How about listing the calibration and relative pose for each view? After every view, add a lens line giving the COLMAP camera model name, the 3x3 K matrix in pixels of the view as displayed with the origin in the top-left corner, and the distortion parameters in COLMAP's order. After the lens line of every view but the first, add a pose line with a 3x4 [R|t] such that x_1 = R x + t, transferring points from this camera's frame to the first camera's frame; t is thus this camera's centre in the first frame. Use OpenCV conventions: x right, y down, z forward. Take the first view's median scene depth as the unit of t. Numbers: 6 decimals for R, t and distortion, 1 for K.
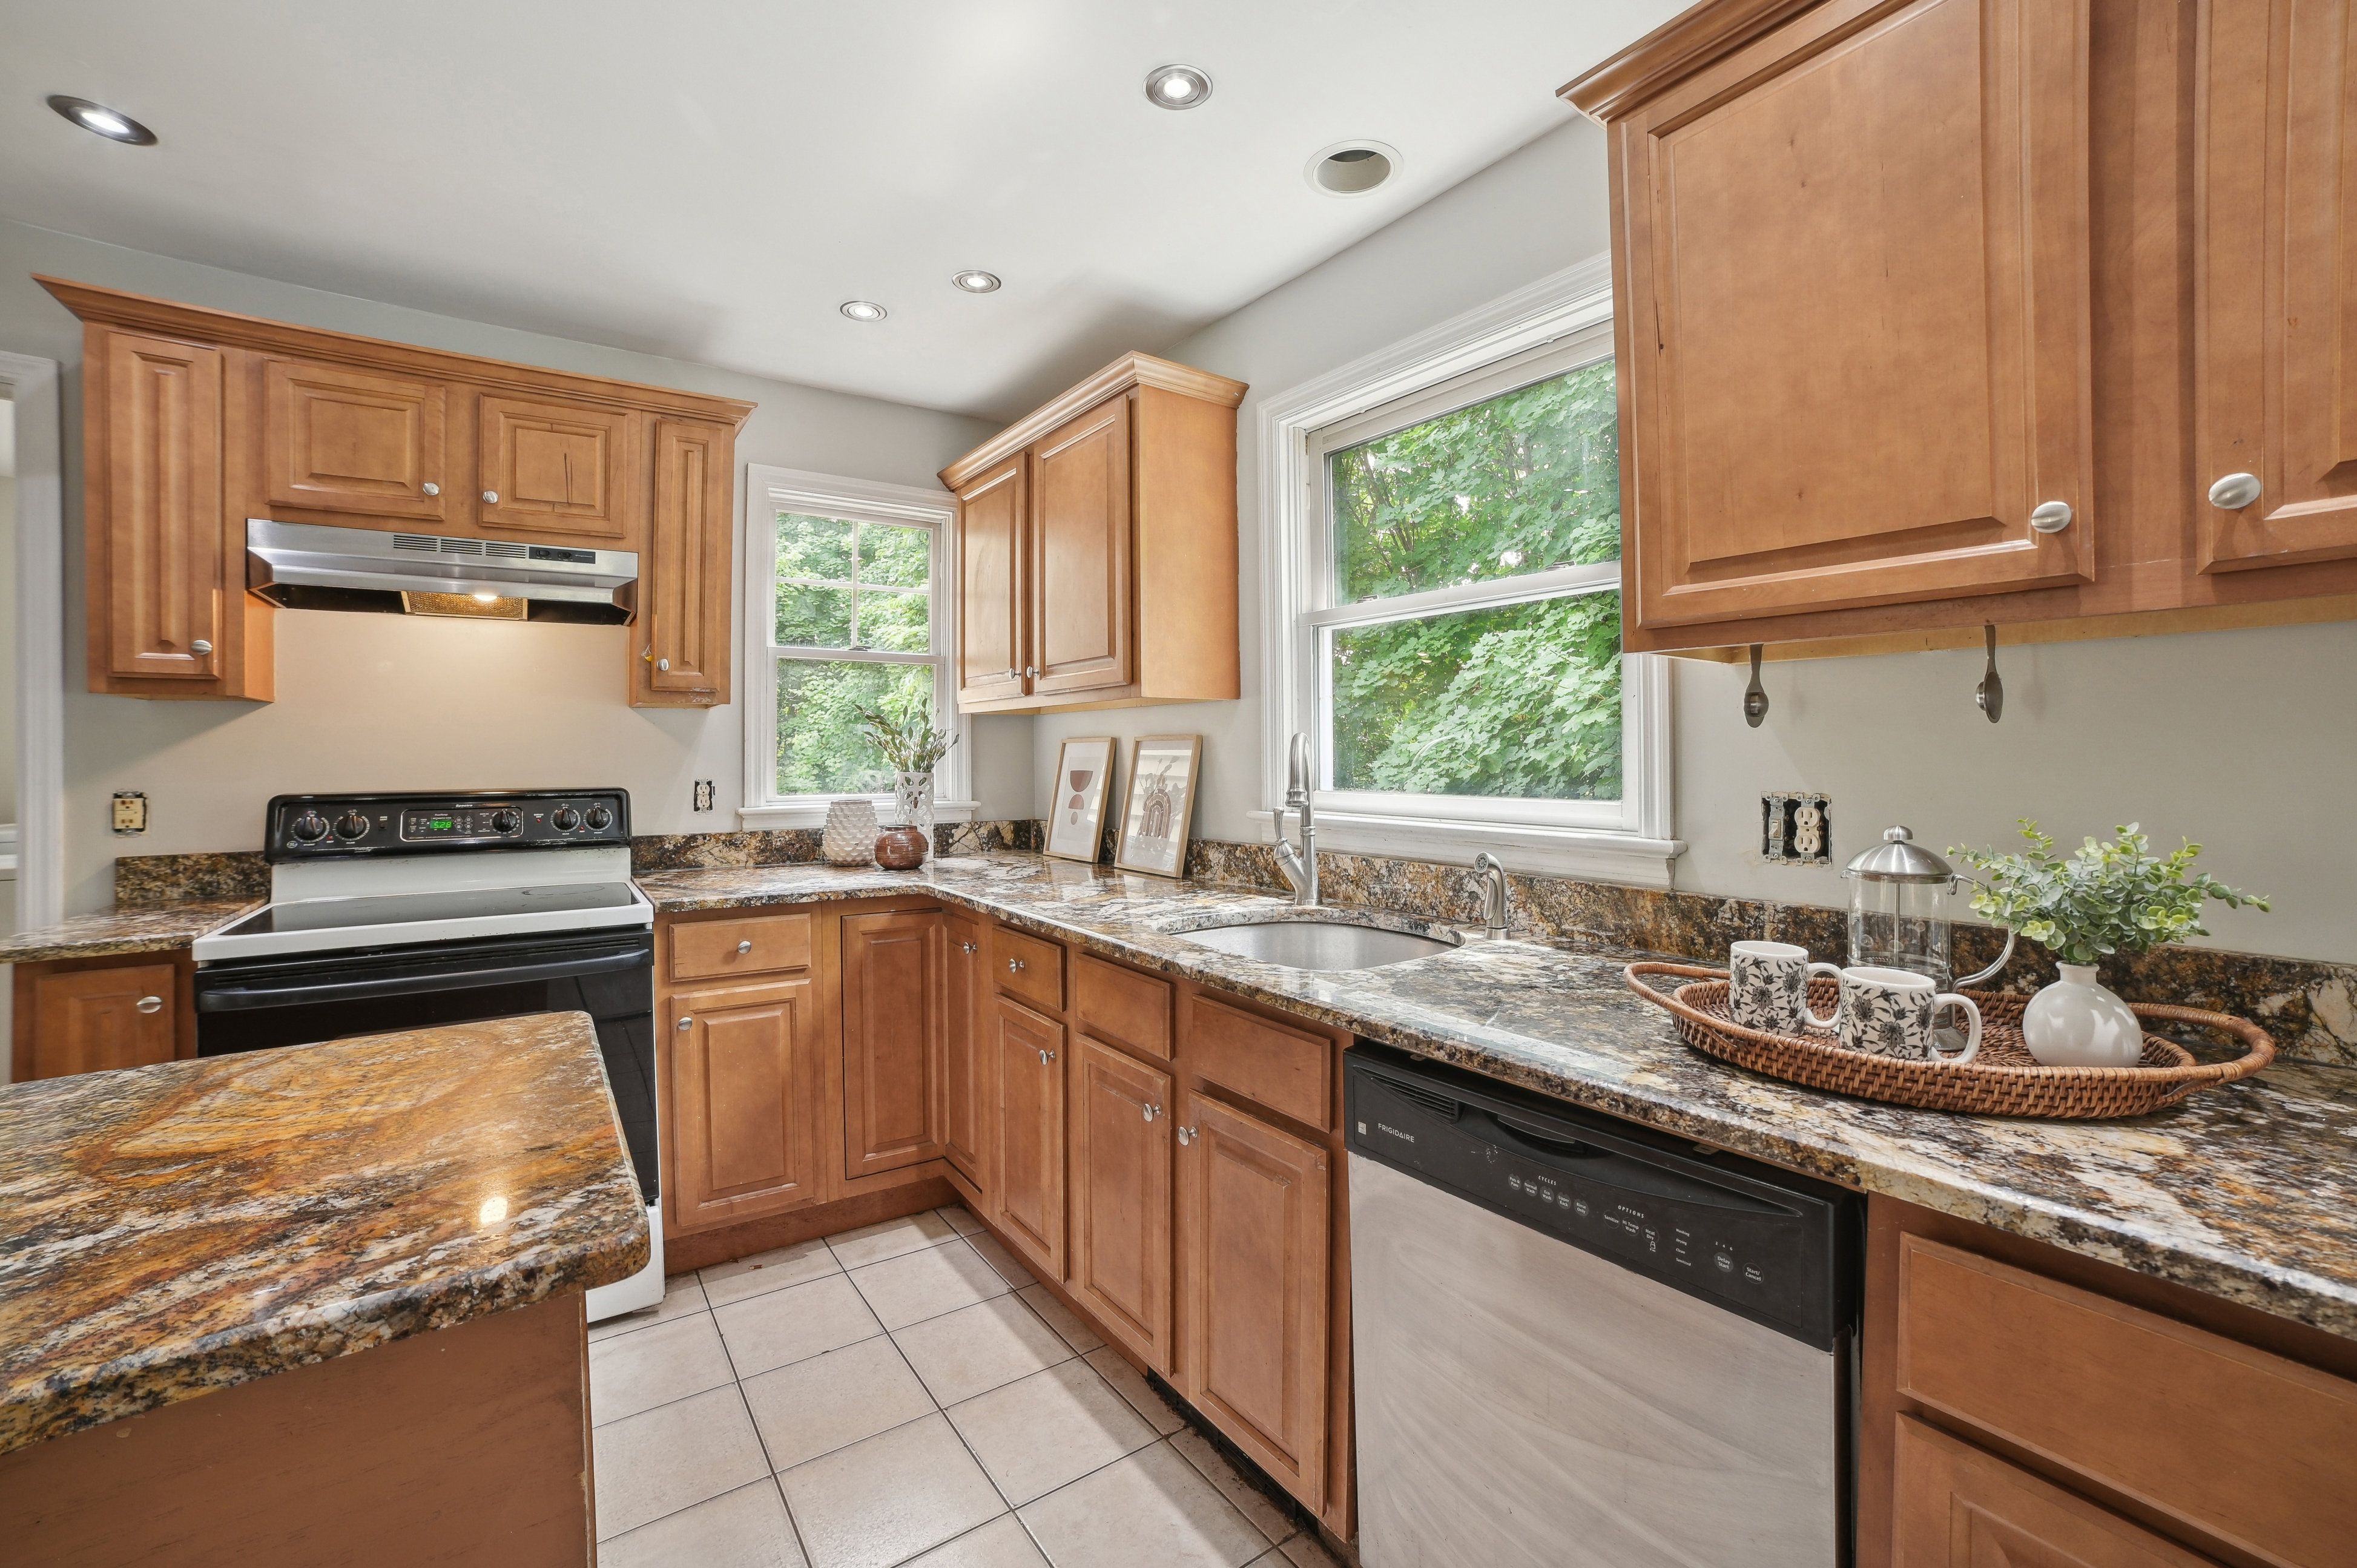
lens RADIAL K [[944.6, 0, 1170.1], [0, 944.6, 765.4], [0, 0, 1]] dist [-0.085022, 0.024781]
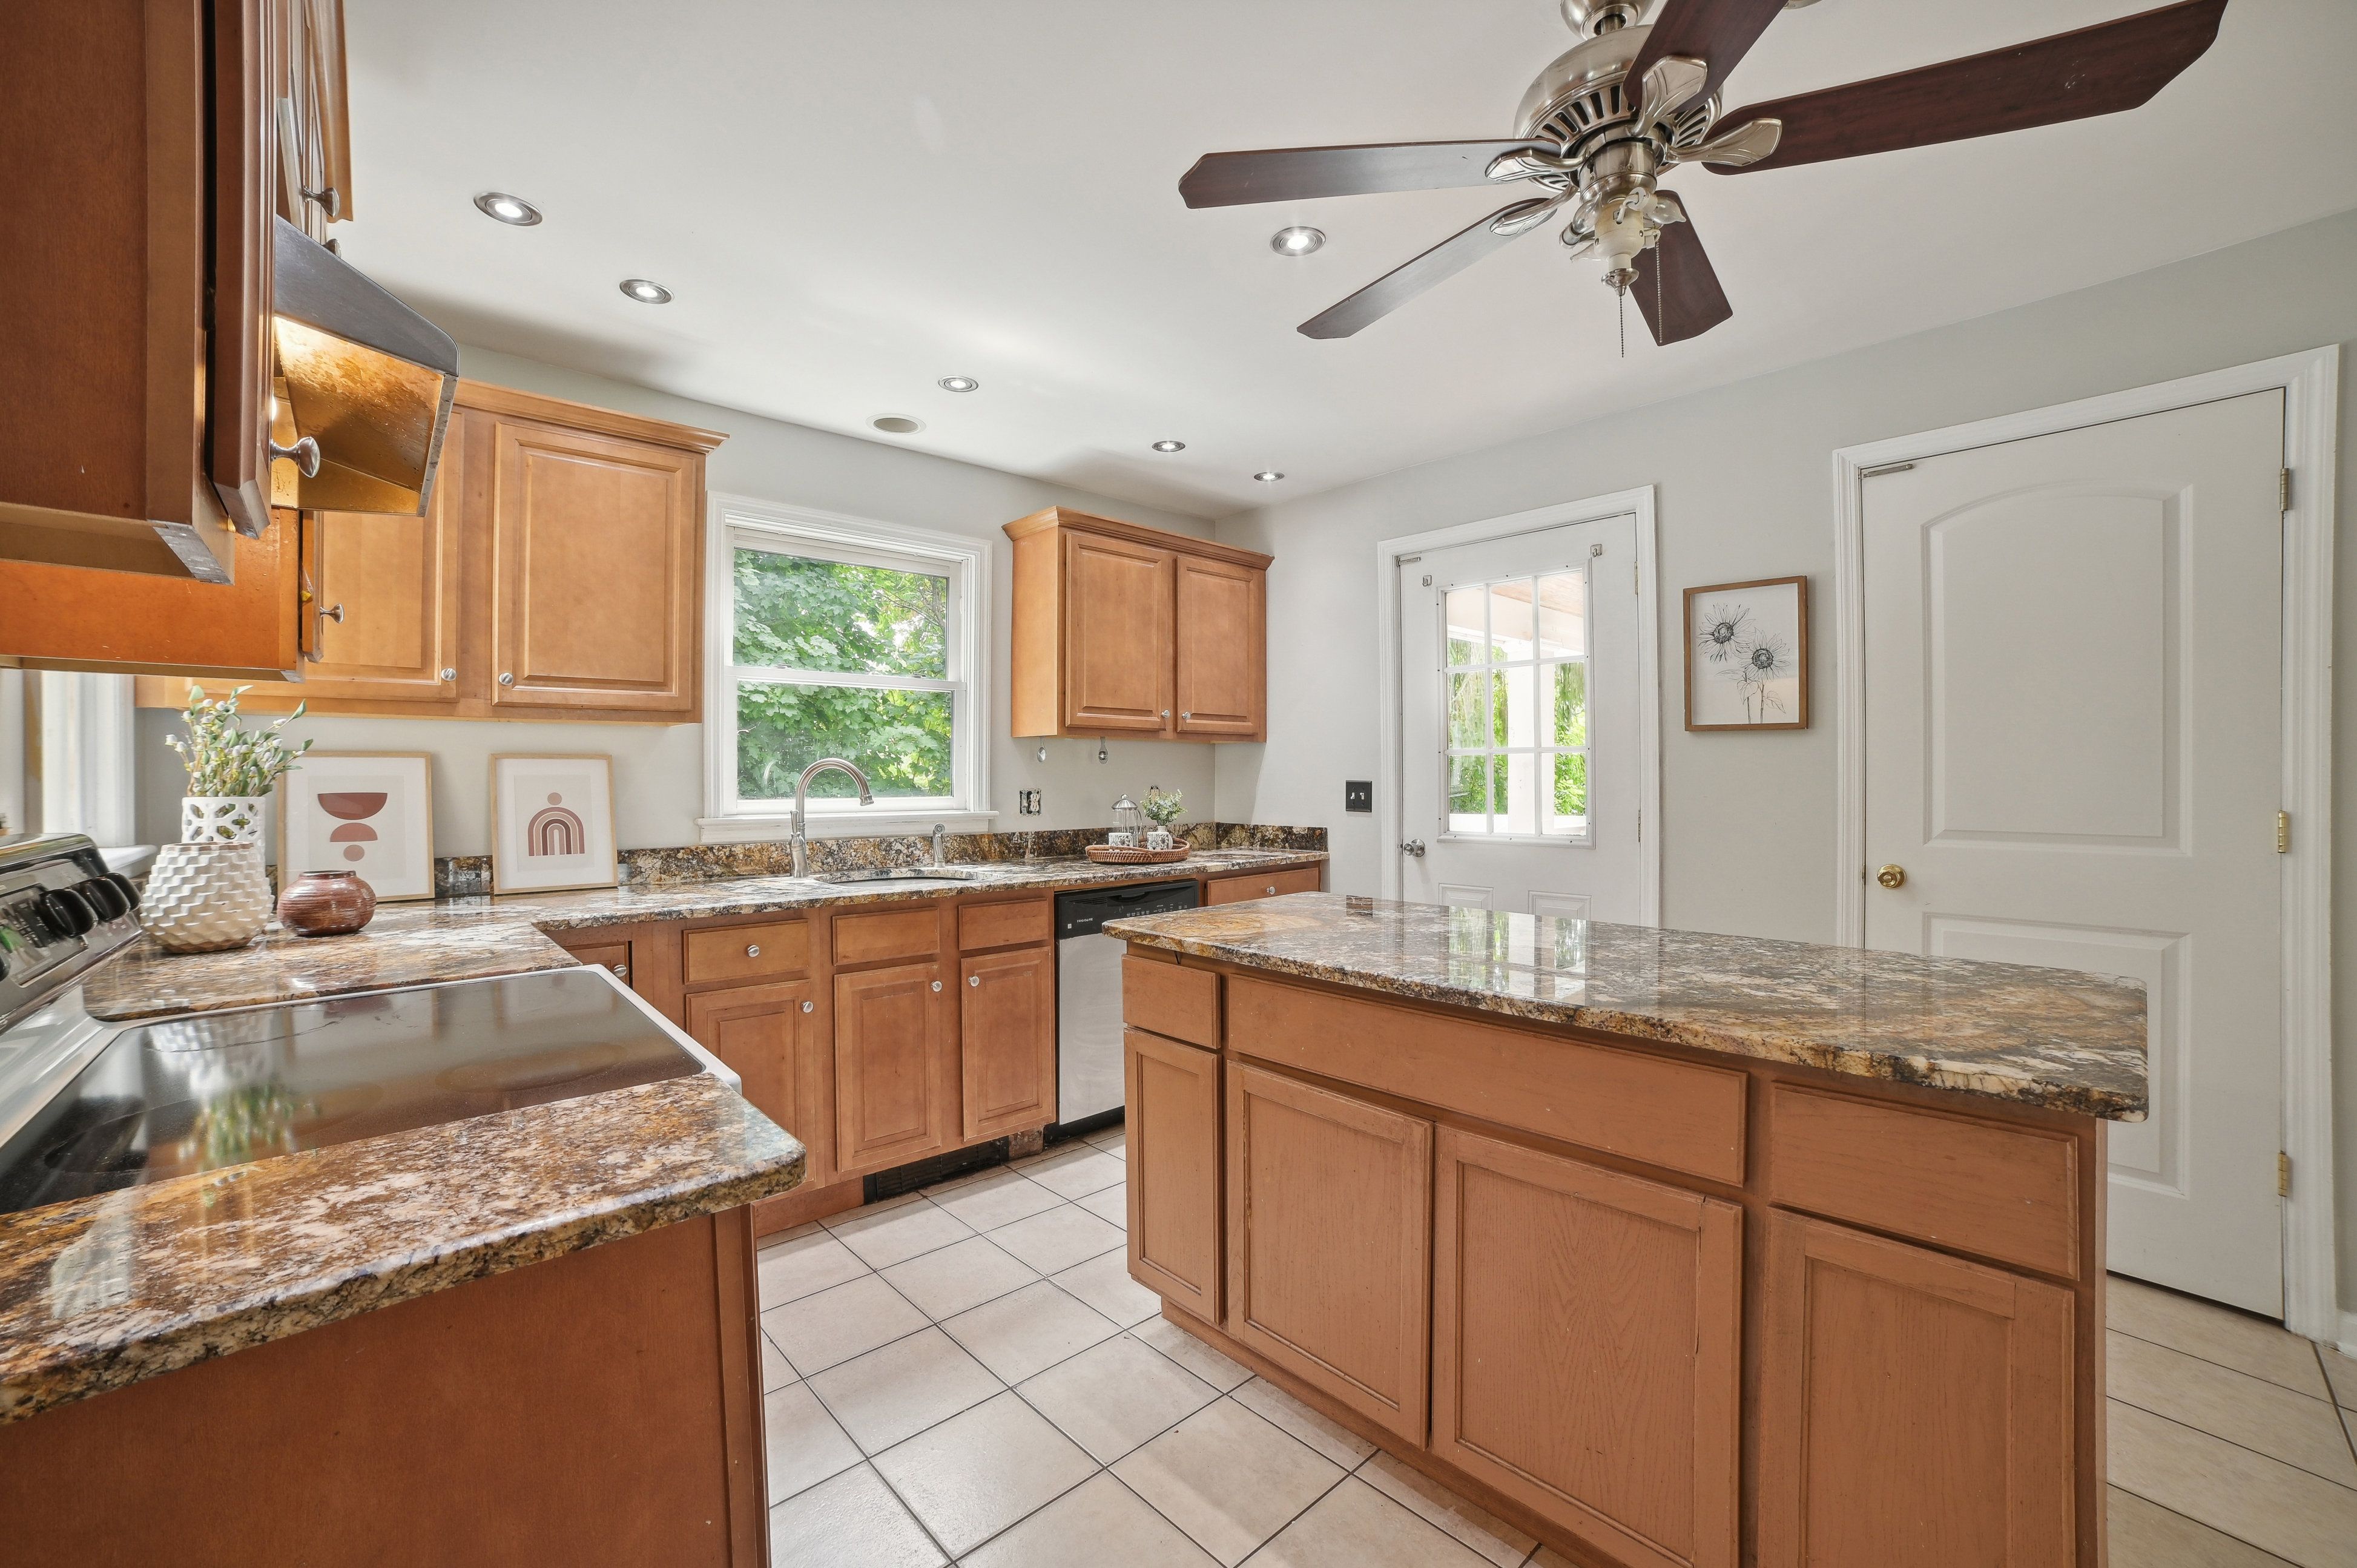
lens RADIAL K [[944.6, 0, 1170.1], [0, 944.6, 765.4], [0, 0, 1]] dist [-0.085022, 0.024781]
pose [[-0.088650, 0.013437, 0.995972, -1.868450], [0.013772, 0.999830, -0.012263, 0.002771], [-0.995968, 0.012630, -0.088820, 0.781065]]
